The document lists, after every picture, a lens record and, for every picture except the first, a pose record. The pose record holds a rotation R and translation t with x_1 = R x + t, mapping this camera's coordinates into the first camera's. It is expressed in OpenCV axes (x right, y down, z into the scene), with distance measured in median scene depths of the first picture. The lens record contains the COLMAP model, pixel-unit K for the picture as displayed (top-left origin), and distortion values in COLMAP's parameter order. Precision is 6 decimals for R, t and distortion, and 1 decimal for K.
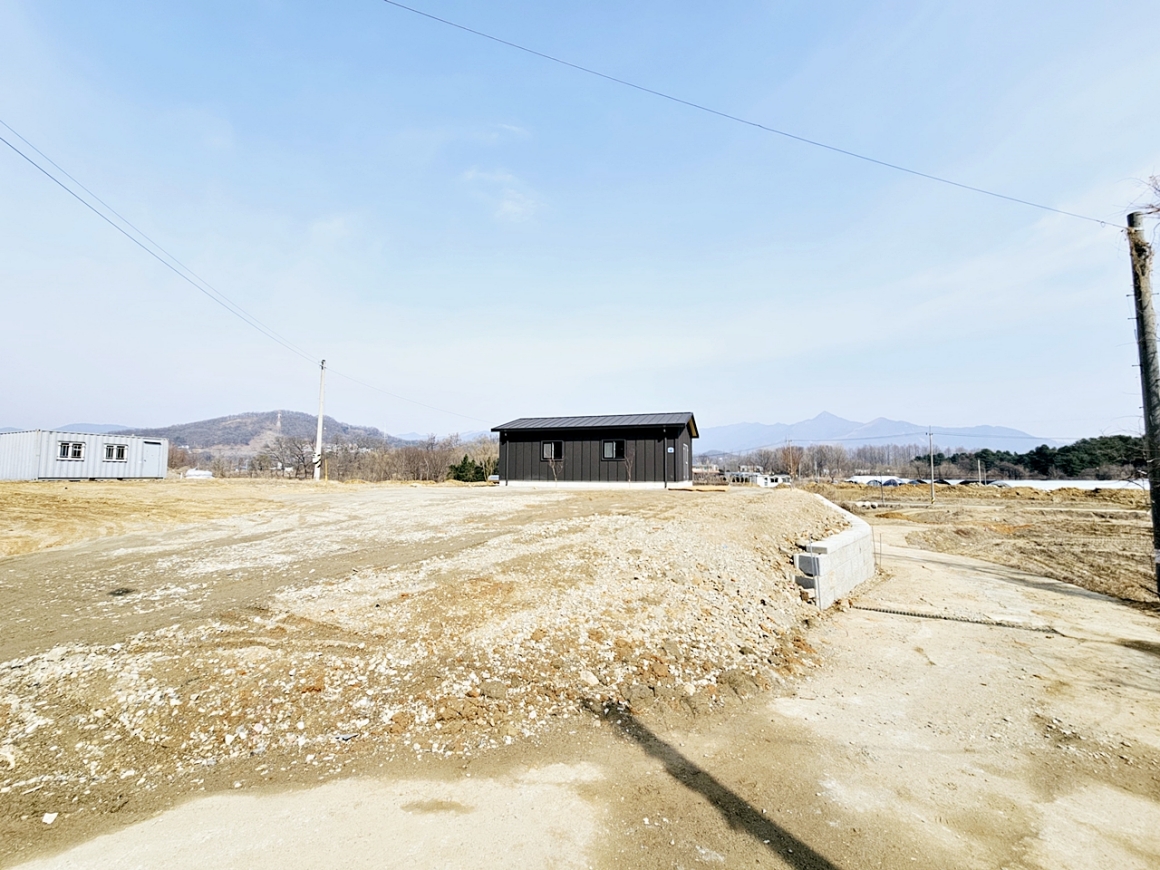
lens RADIAL K [[473.2, 0, 579.2], [0, 473.2, 433.9], [0, 0, 1]] dist [-0.001827, 0.001554]
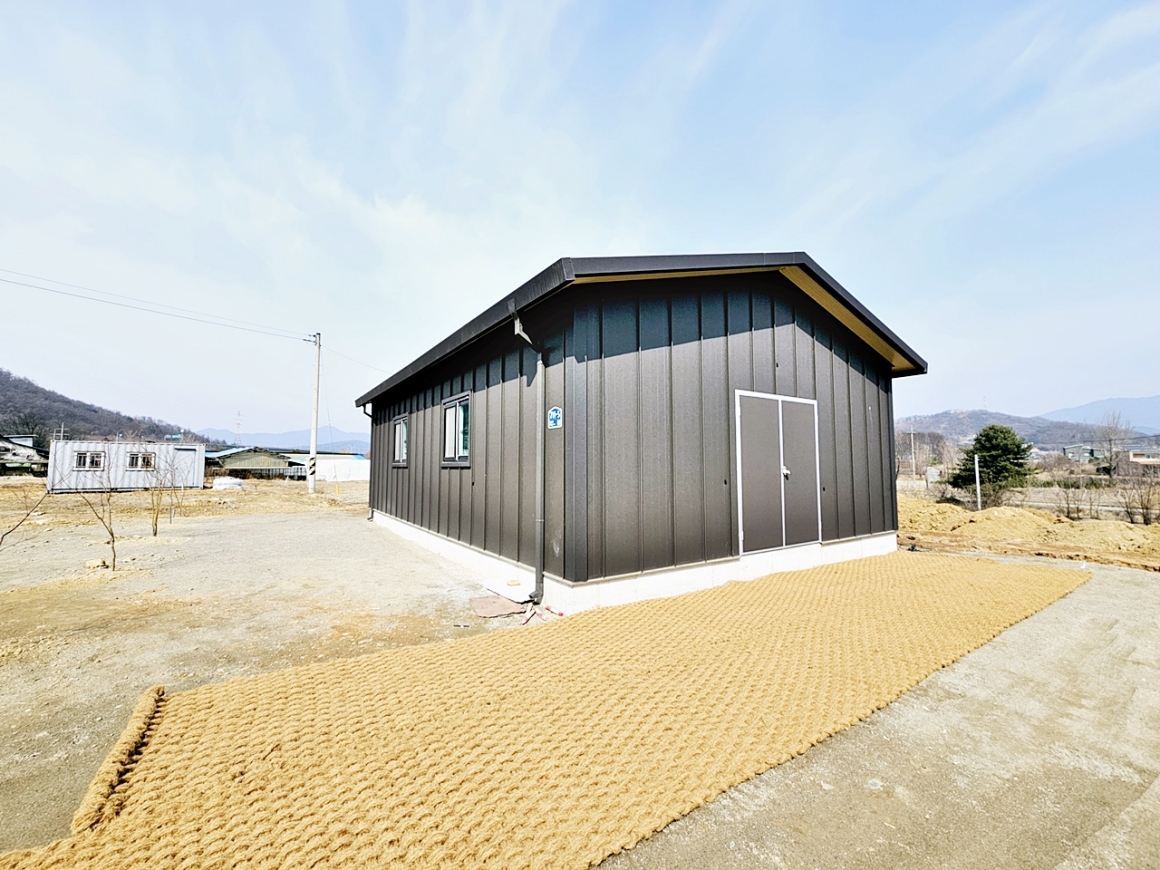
lens RADIAL K [[473.2, 0, 579.3], [0, 473.2, 428.1], [0, 0, 1]] dist [-0.001827, 0.001554]
pose [[0.795828, -0.055412, -0.602982, 0.308387], [0.058439, 0.998184, -0.014601, 0.039954], [0.602697, -0.023618, 0.797621, 0.803807]]
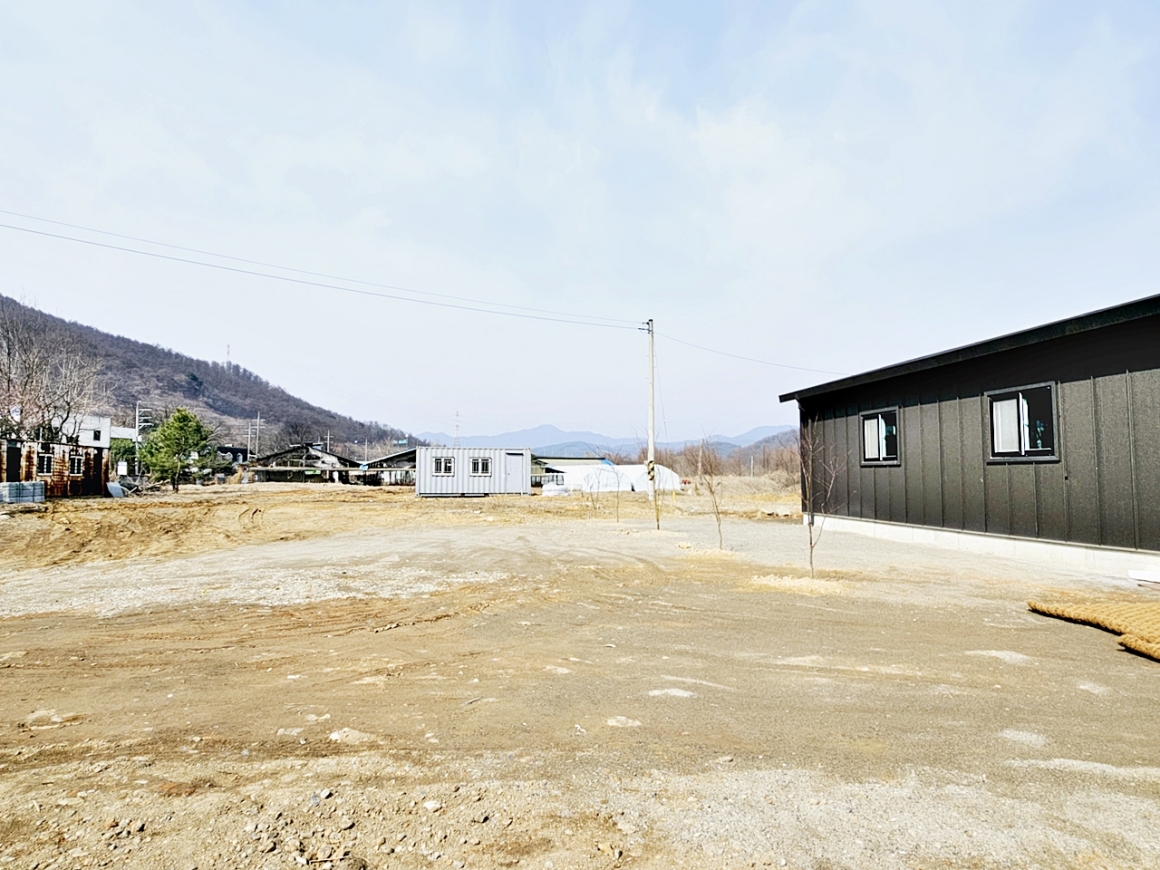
lens RADIAL K [[665.7, 0, 584.6], [0, 665.7, 429.4], [0, 0, 1]] dist [-0.002631, -0.000541]
pose [[0.470769, -0.067618, -0.879662, 0.294802], [0.081641, 0.996119, -0.032878, 0.028020], [0.878471, -0.056338, 0.474462, 0.579245]]
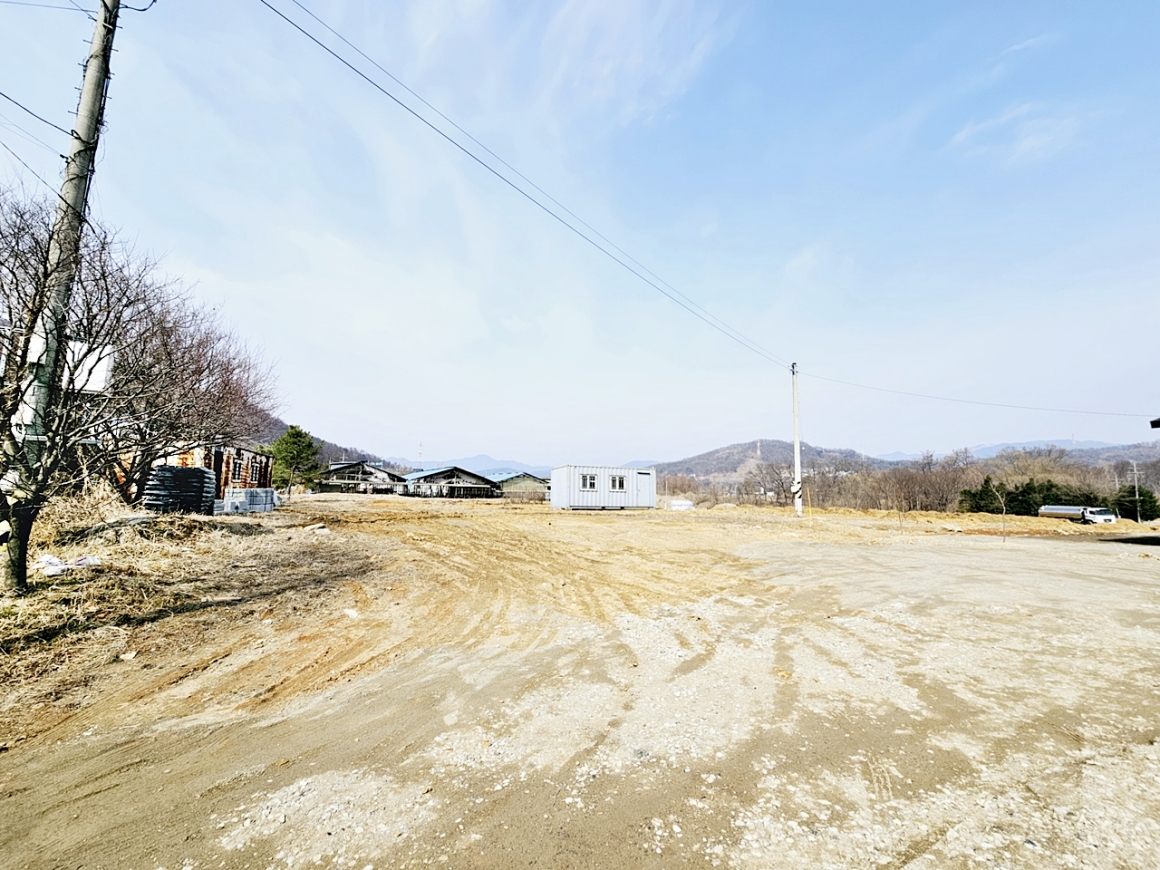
lens RADIAL K [[473.2, 0, 580.9], [0, 473.2, 434.3], [0, 0, 1]] dist [-0.001827, 0.001554]
pose [[0.599034, -0.094425, -0.795136, -0.164000], [0.054786, 0.995529, -0.076948, 0.007059], [0.798847, 0.002532, 0.601529, 0.290494]]
